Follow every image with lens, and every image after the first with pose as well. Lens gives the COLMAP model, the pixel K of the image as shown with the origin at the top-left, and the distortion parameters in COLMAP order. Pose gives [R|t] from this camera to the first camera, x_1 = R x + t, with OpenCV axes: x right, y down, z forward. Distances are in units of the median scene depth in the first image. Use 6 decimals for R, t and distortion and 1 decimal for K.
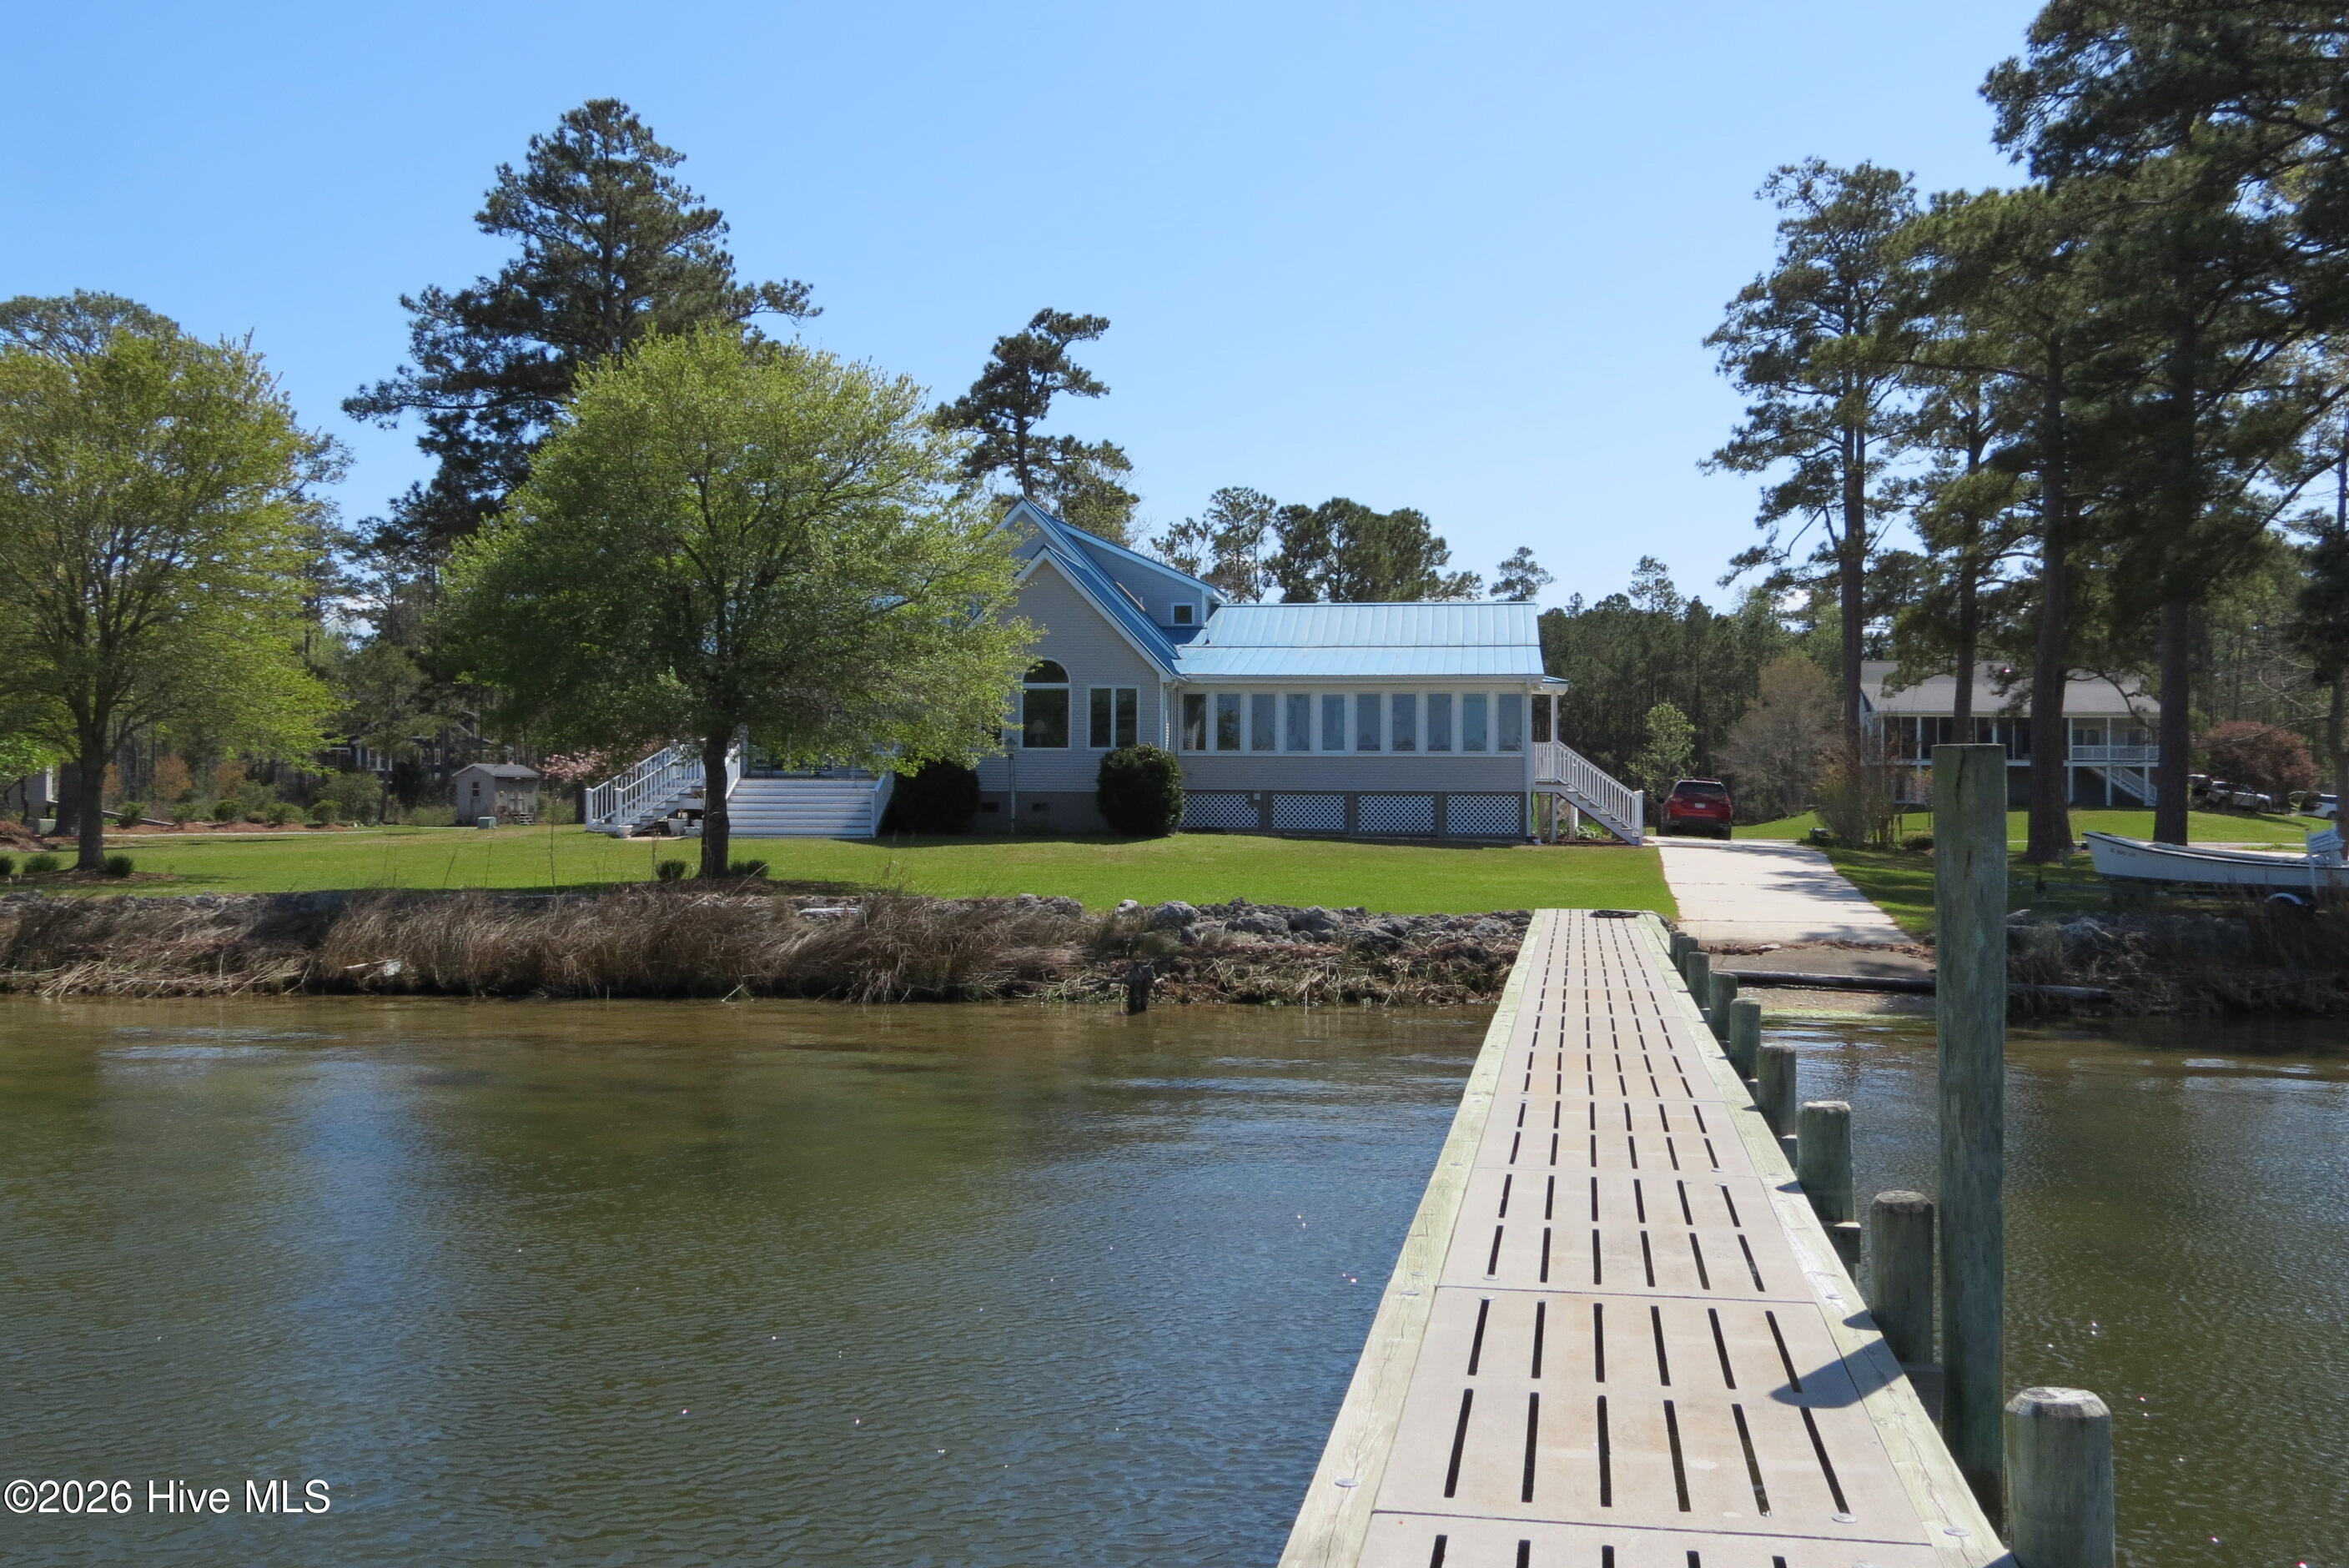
lens RADIAL K [[2338.3, 0, 1177.8], [0, 2338.3, 790.4], [0, 0, 1]] dist [0.003134, 0.000000]
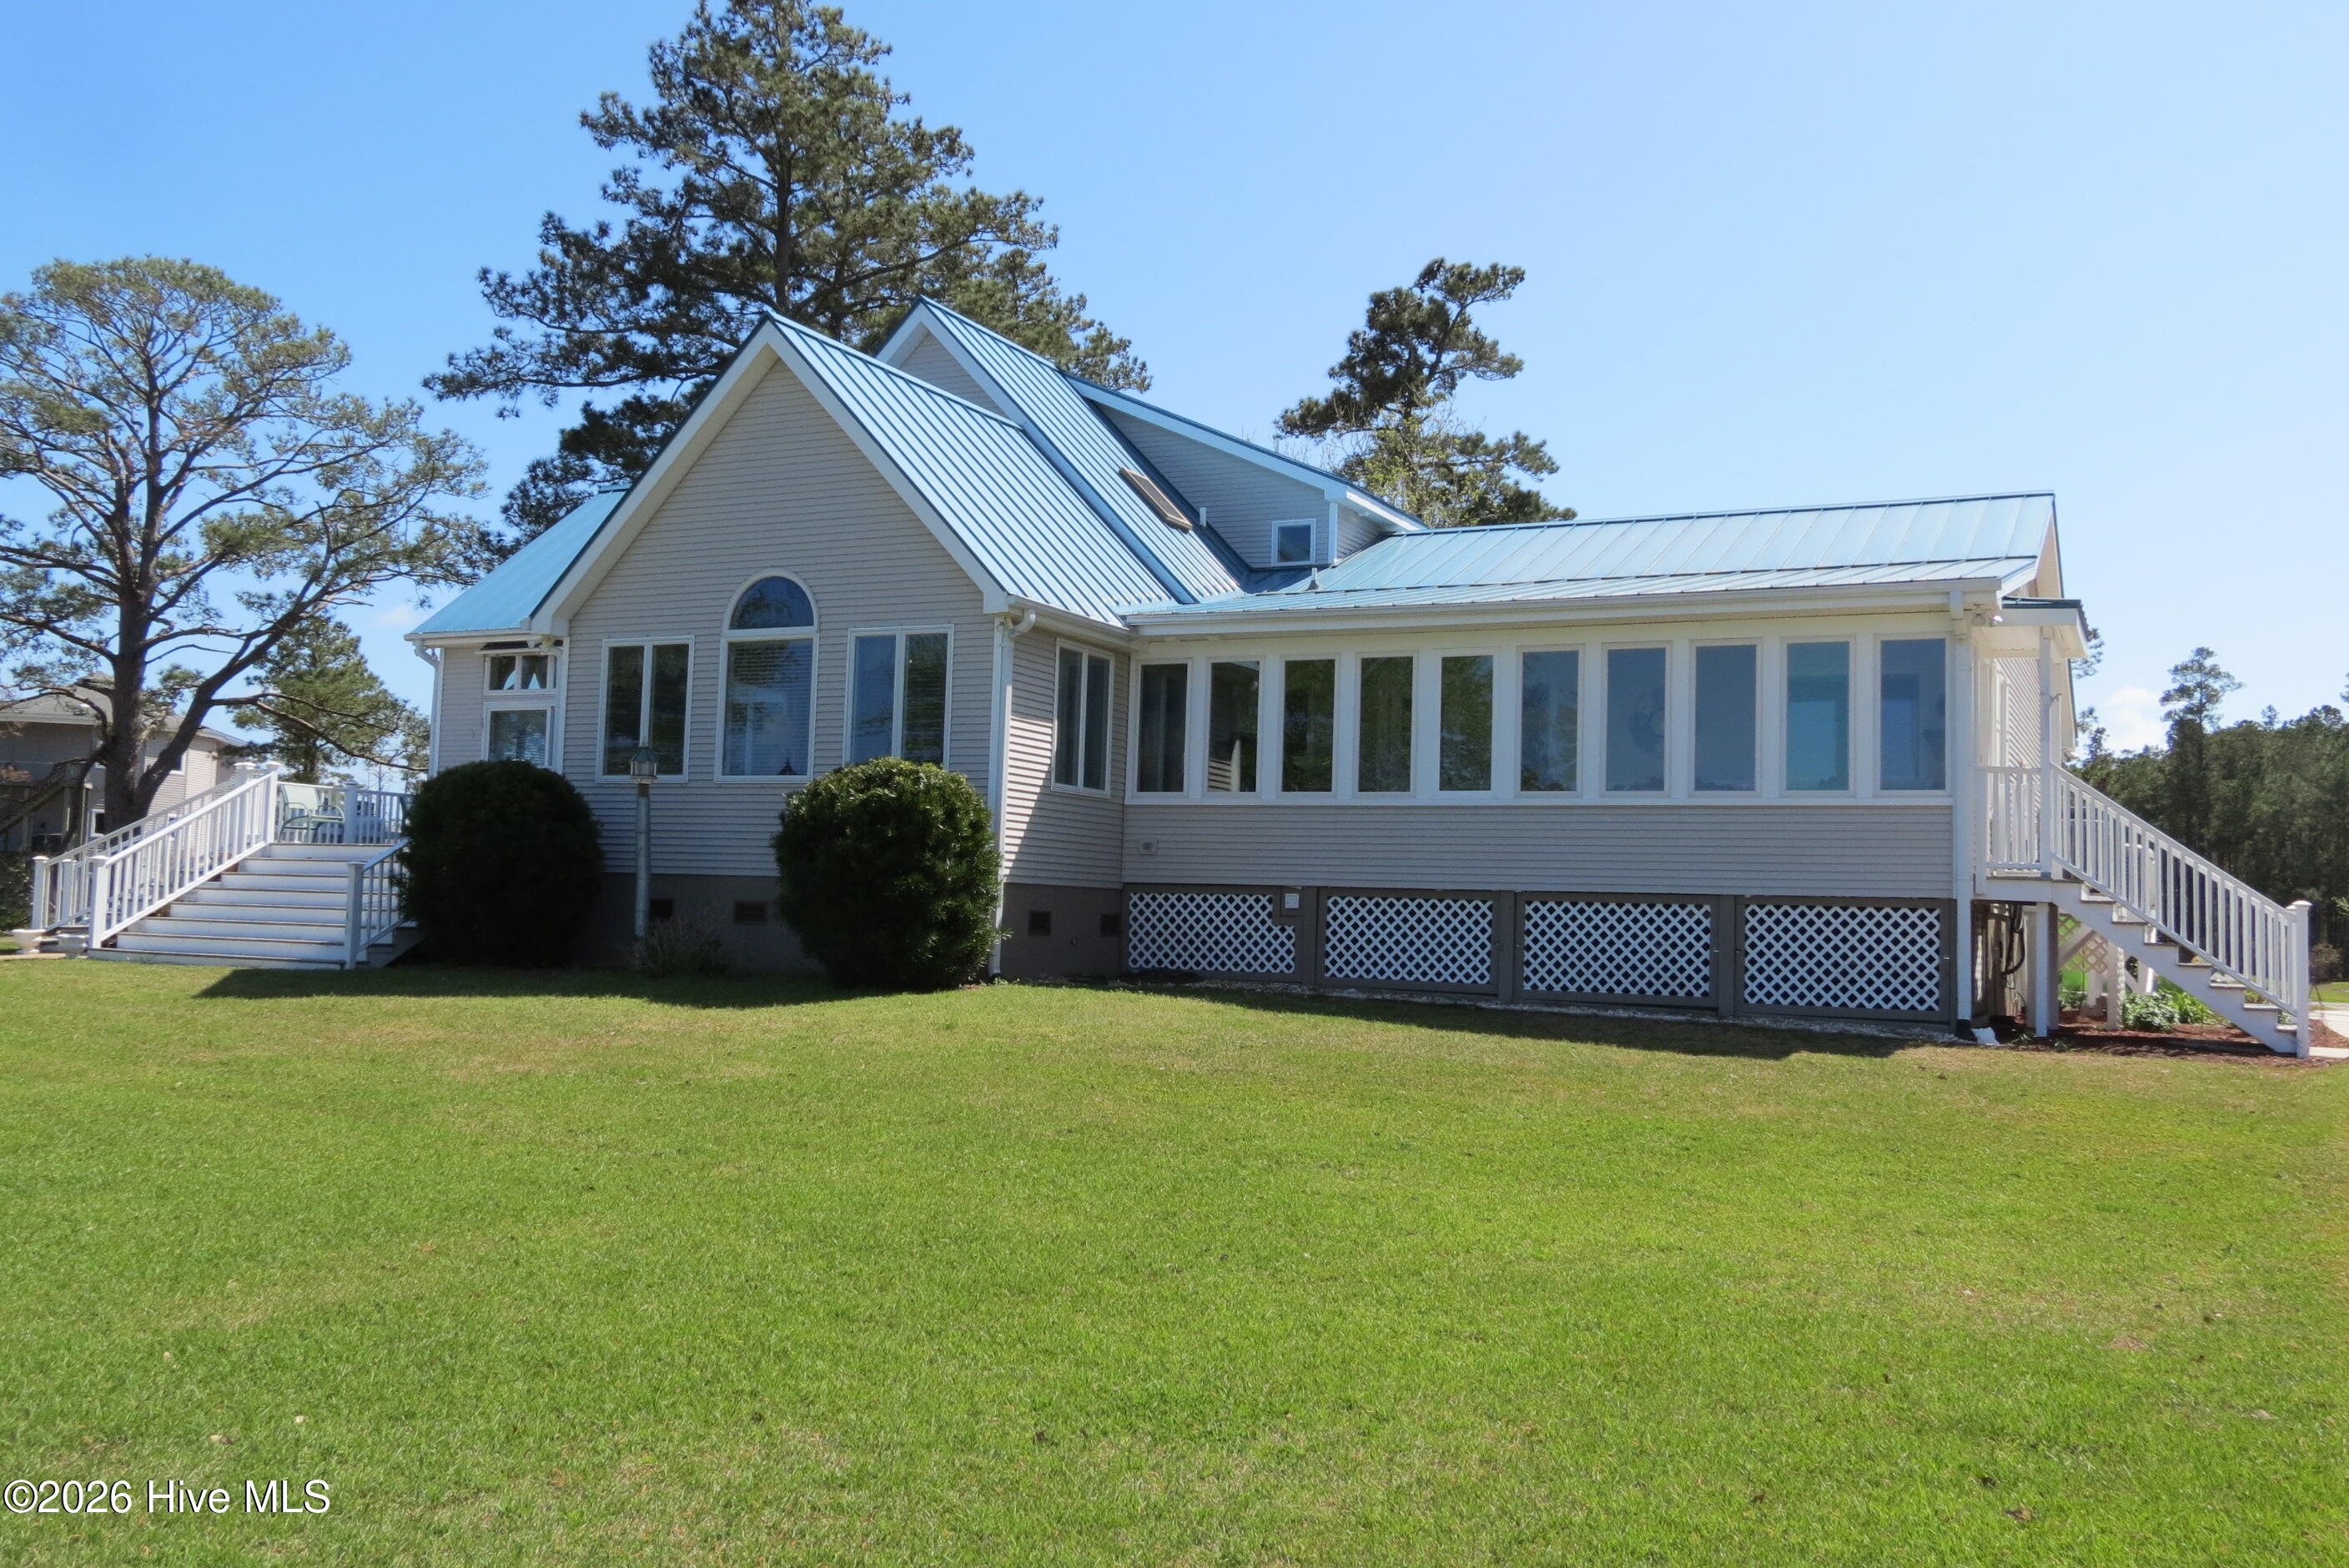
lens RADIAL K [[2055.2, 0, 1166.8], [0, 2055.2, 774.5], [0, 0, 1]] dist [-0.009623, -0.013505]
pose [[0.944568, 0.000151, -0.328315, 0.090960], [-0.023170, 0.997537, -0.066203, 0.003449], [0.327496, 0.070140, 0.942245, 0.431184]]
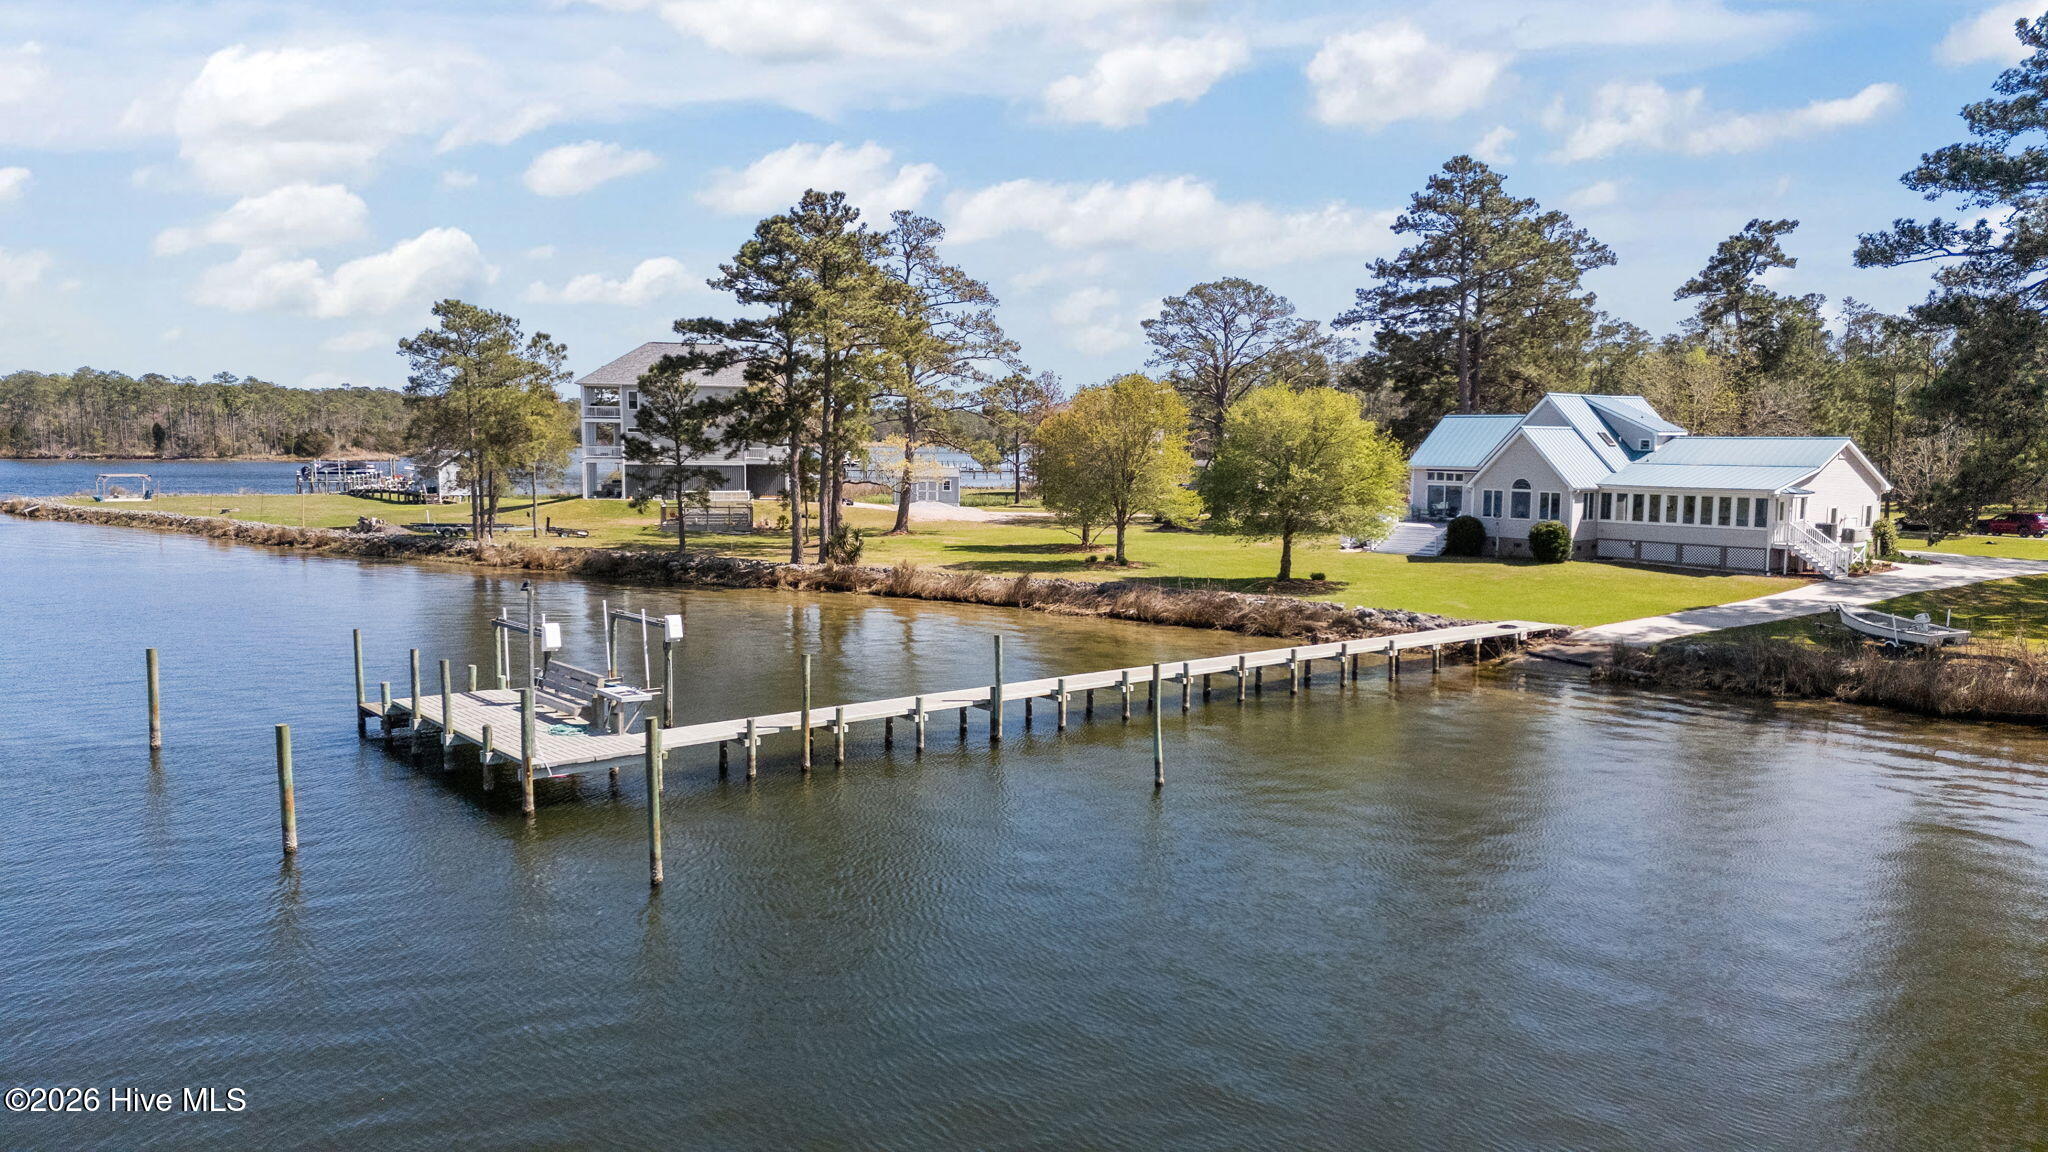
lens RADIAL K [[1597.7, 0, 1022.2], [0, 1597.7, 583.5], [0, 0, 1]] dist [0.070863, 0.003993]
pose [[0.765015, 0.064800, -0.640744, 0.362267], [-0.002920, 0.995264, 0.097167, -0.066779], [0.644006, -0.072463, 0.761581, -0.295911]]
